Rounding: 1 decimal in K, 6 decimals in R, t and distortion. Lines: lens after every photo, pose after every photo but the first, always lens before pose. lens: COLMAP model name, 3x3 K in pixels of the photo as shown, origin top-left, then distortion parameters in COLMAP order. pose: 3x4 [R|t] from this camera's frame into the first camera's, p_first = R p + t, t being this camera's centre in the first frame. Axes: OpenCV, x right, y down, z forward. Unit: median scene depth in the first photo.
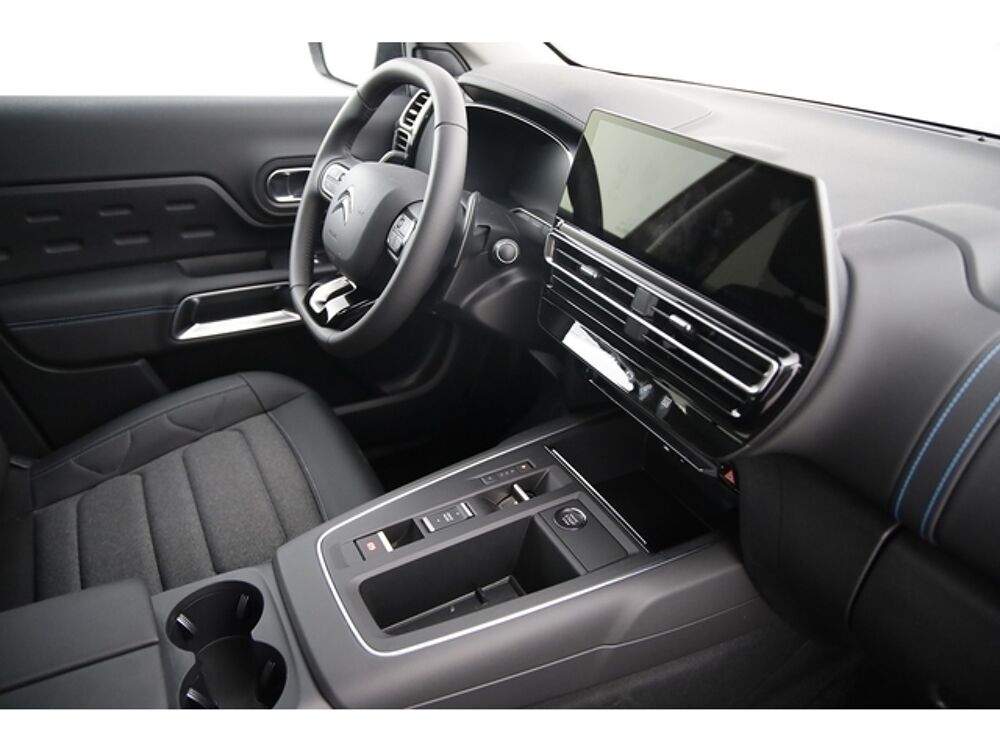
lens RADIAL K [[718.5, 0, 500.0], [0, 718.5, 375.0], [0, 0, 1]] dist [-0.079566, 0.062365]
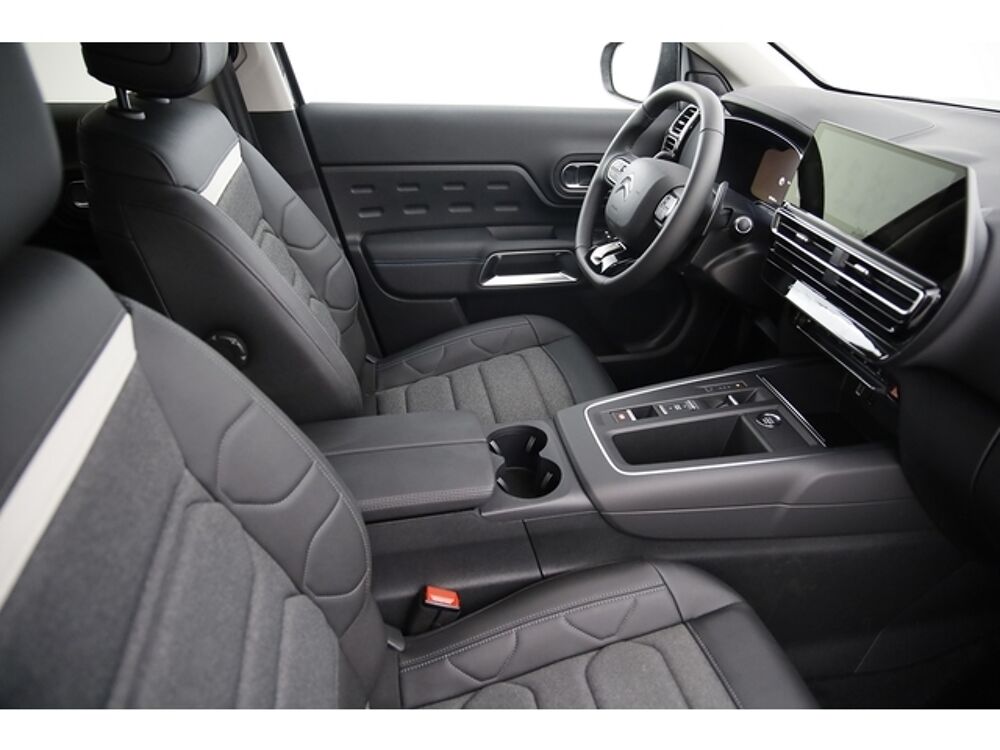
lens RADIAL K [[723.7, 0, 505.2], [0, 723.7, 368.9], [0, 0, 1]] dist [-0.073269, 0.072365]
pose [[0.946727, 0.116757, -0.300127, 0.017462], [-0.125236, 0.992085, -0.009100, 0.137565], [0.296689, 0.046202, 0.953856, -0.343010]]
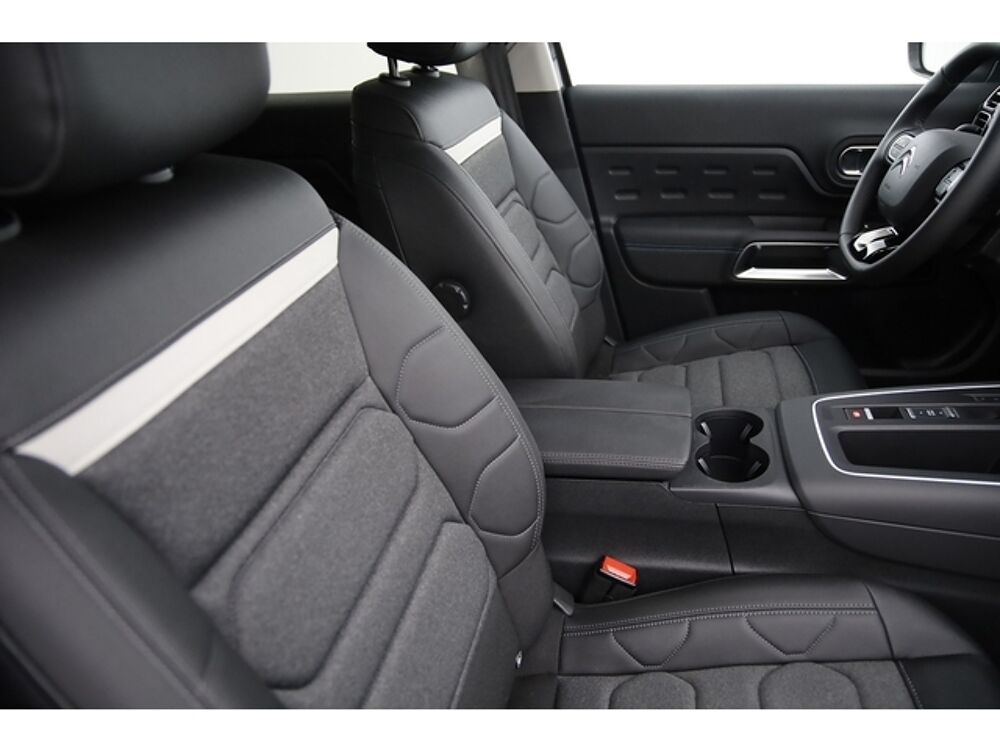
lens RADIAL K [[723.7, 0, 505.2], [0, 723.7, 368.9], [0, 0, 1]] dist [-0.073269, 0.072365]
pose [[0.741950, 0.206629, -0.637820, 0.106879], [-0.238785, 0.970383, 0.036598, 0.194222], [0.626492, 0.125149, 0.769315, -0.264616]]
